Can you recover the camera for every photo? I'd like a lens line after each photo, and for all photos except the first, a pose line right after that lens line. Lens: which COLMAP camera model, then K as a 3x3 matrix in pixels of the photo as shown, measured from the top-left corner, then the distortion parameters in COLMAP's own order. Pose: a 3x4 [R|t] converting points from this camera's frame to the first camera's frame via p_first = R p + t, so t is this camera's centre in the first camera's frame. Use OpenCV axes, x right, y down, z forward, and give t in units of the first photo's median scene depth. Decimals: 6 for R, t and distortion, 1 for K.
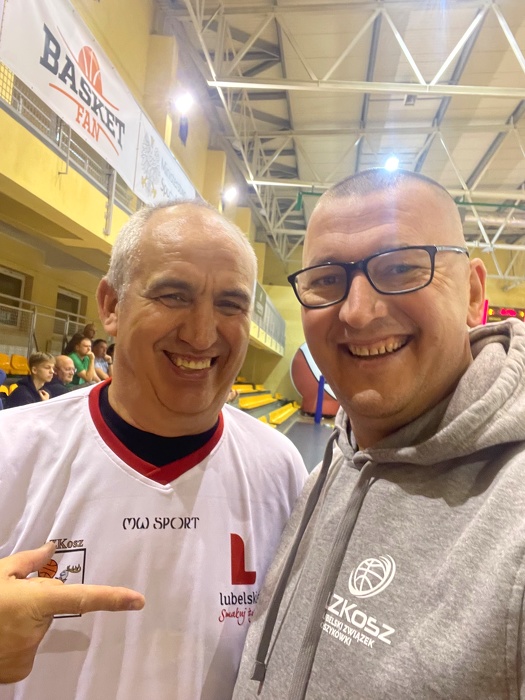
lens RADIAL K [[613.0, 0, 261.3], [0, 613.0, 347.2], [0, 0, 1]] dist [0.057583, -0.011148]
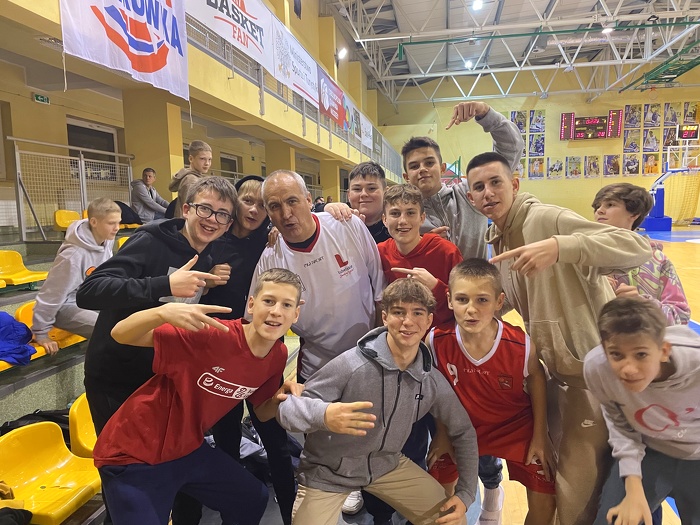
lens RADIAL K [[522.5, 0, 355.4], [0, 522.5, 263.1], [0, 0, 1]] dist [0.079865, -0.092537]
pose [[0.990793, -0.114768, -0.071820, 0.001600], [0.124522, 0.980711, 0.150667, -0.001683], [0.053143, -0.158223, 0.985972, -0.065557]]
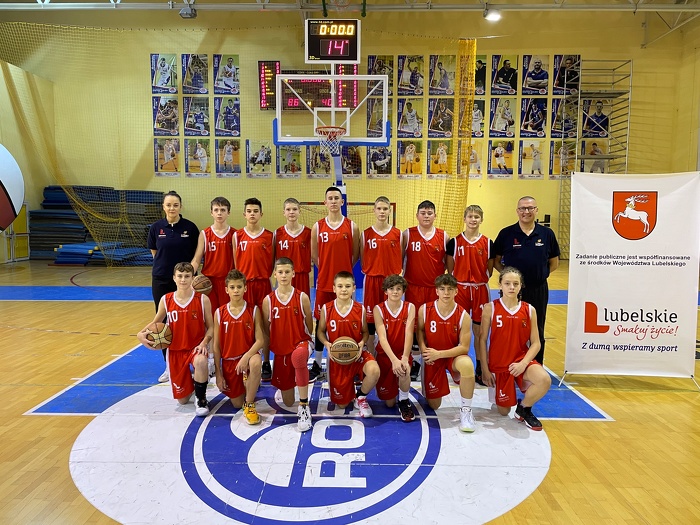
lens RADIAL K [[522.5, 0, 337.6], [0, 522.5, 264.3], [0, 0, 1]] dist [0.079865, -0.092537]
pose [[0.991913, -0.101445, 0.076270, 0.567924], [0.089060, 0.984485, 0.151186, 0.088667], [-0.090424, -0.143171, 0.985559, 0.642605]]
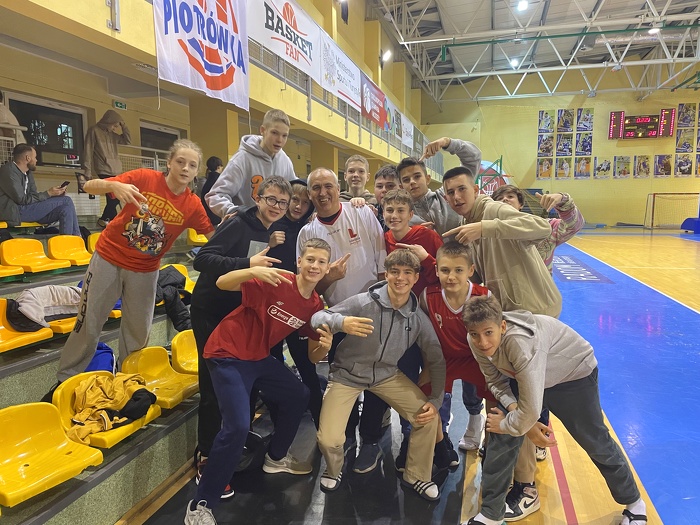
lens RADIAL K [[522.5, 0, 348.0], [0, 522.5, 263.6], [0, 0, 1]] dist [0.079865, -0.092537]
pose [[0.982576, -0.087042, -0.164221, 0.010100], [0.111588, 0.982866, 0.146709, -0.002465], [0.148638, -0.162478, 0.975453, -0.104679]]
